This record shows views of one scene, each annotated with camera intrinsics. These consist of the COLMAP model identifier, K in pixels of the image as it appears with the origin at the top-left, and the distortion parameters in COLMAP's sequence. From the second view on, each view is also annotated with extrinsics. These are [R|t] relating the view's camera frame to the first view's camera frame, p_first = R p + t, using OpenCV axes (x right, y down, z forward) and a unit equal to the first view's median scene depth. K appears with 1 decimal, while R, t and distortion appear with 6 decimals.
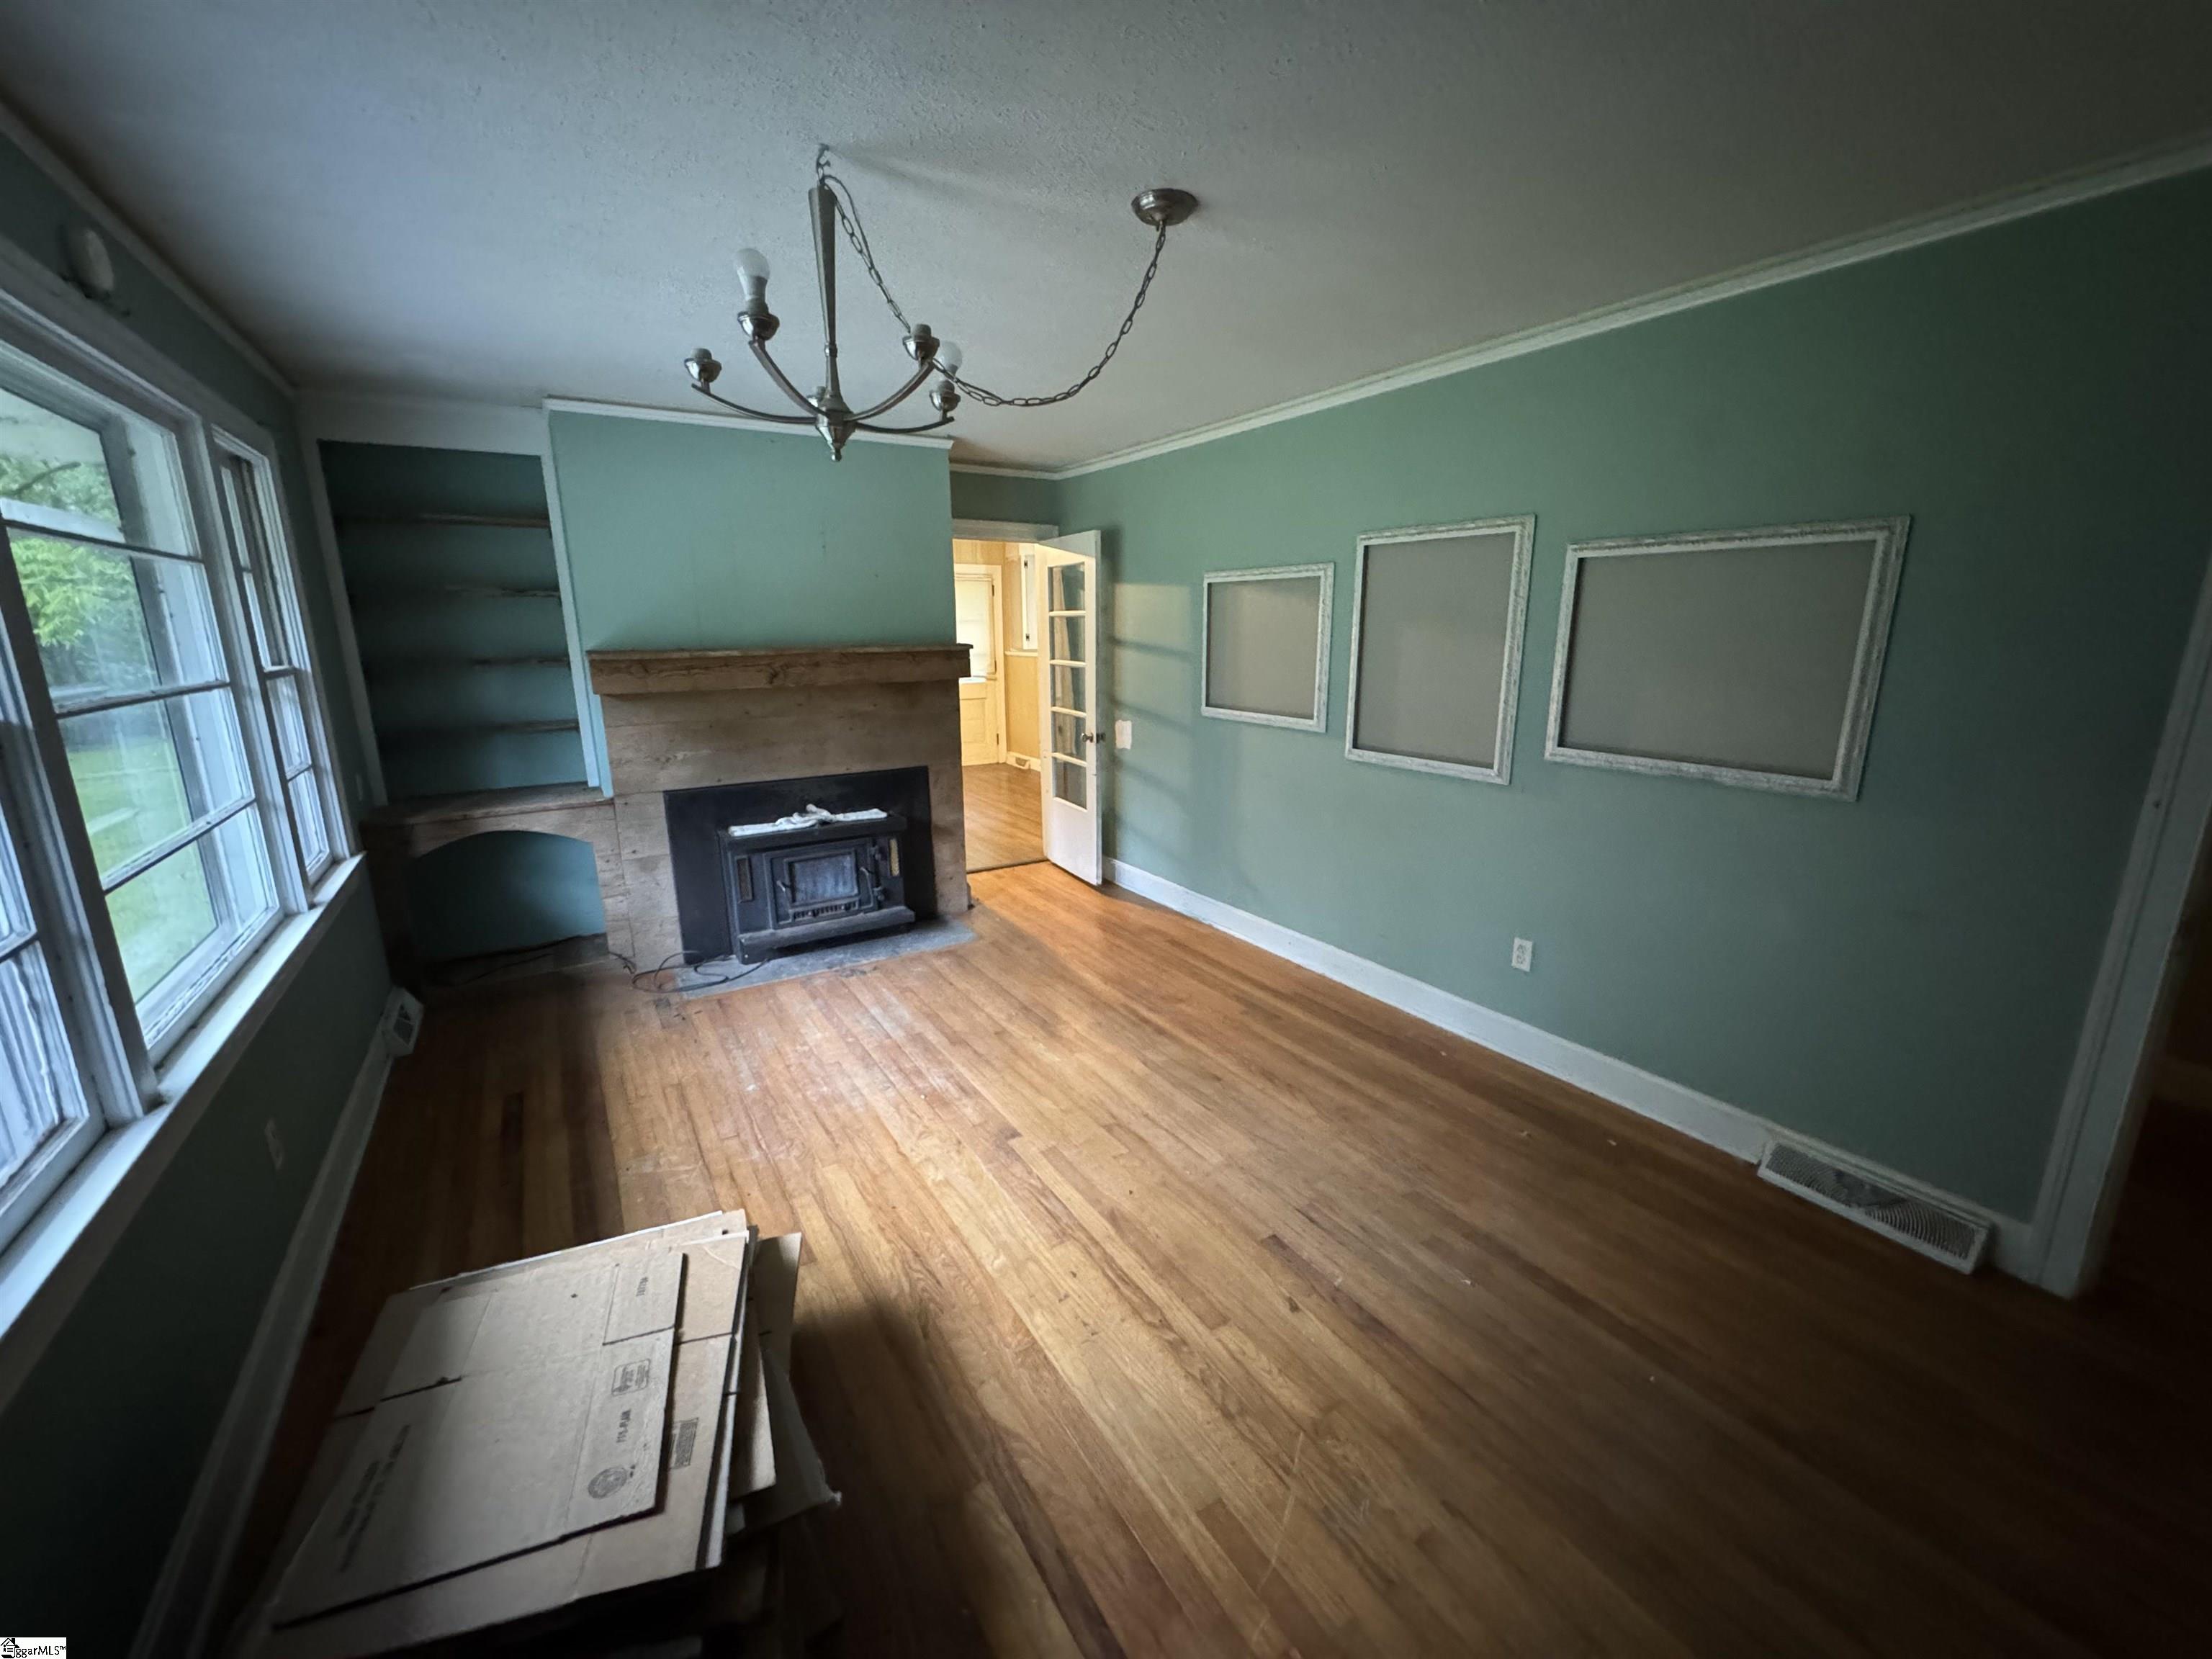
lens RADIAL K [[883.5, 0, 1103.9], [0, 883.5, 830.5], [0, 0, 1]] dist [0.000126, -0.000380]
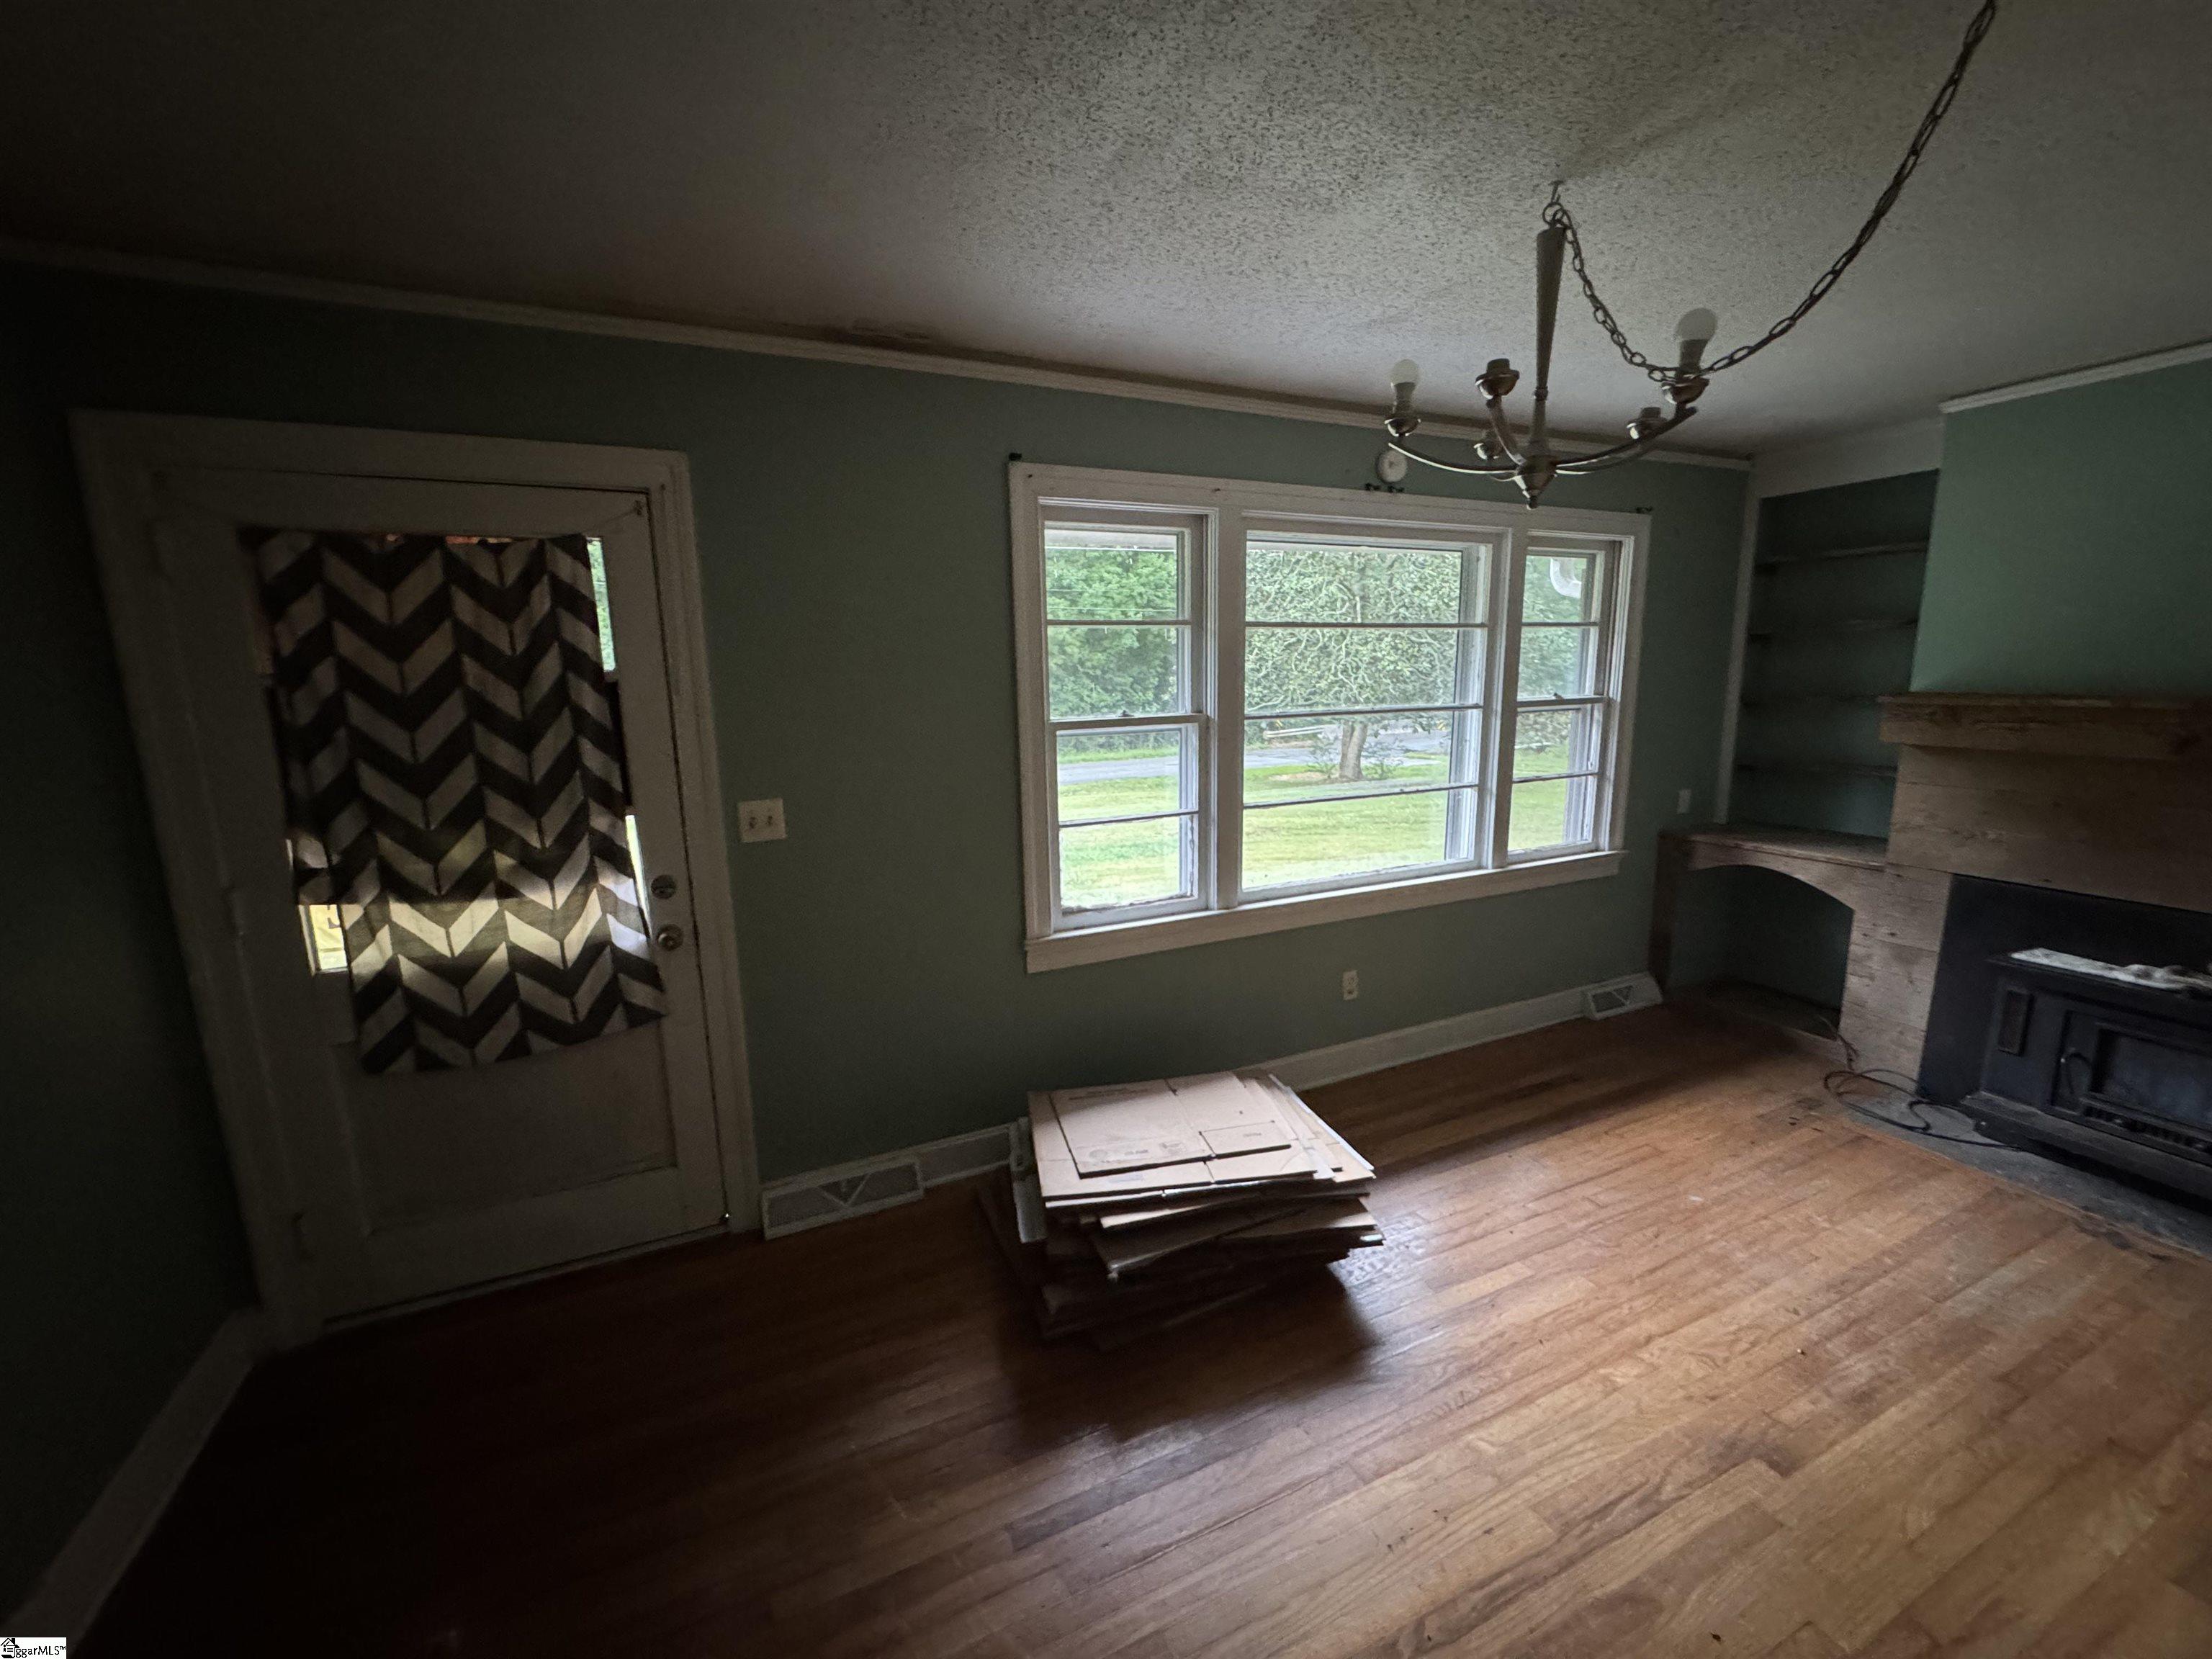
lens RADIAL K [[883.5, 0, 1106.7], [0, 883.5, 826.2], [0, 0, 1]] dist [0.000126, -0.000380]
pose [[-0.128471, 0.185128, -0.974281, 0.378565], [-0.209015, 0.955300, 0.209082, -0.099355], [0.969437, 0.230501, -0.084033, 0.361120]]
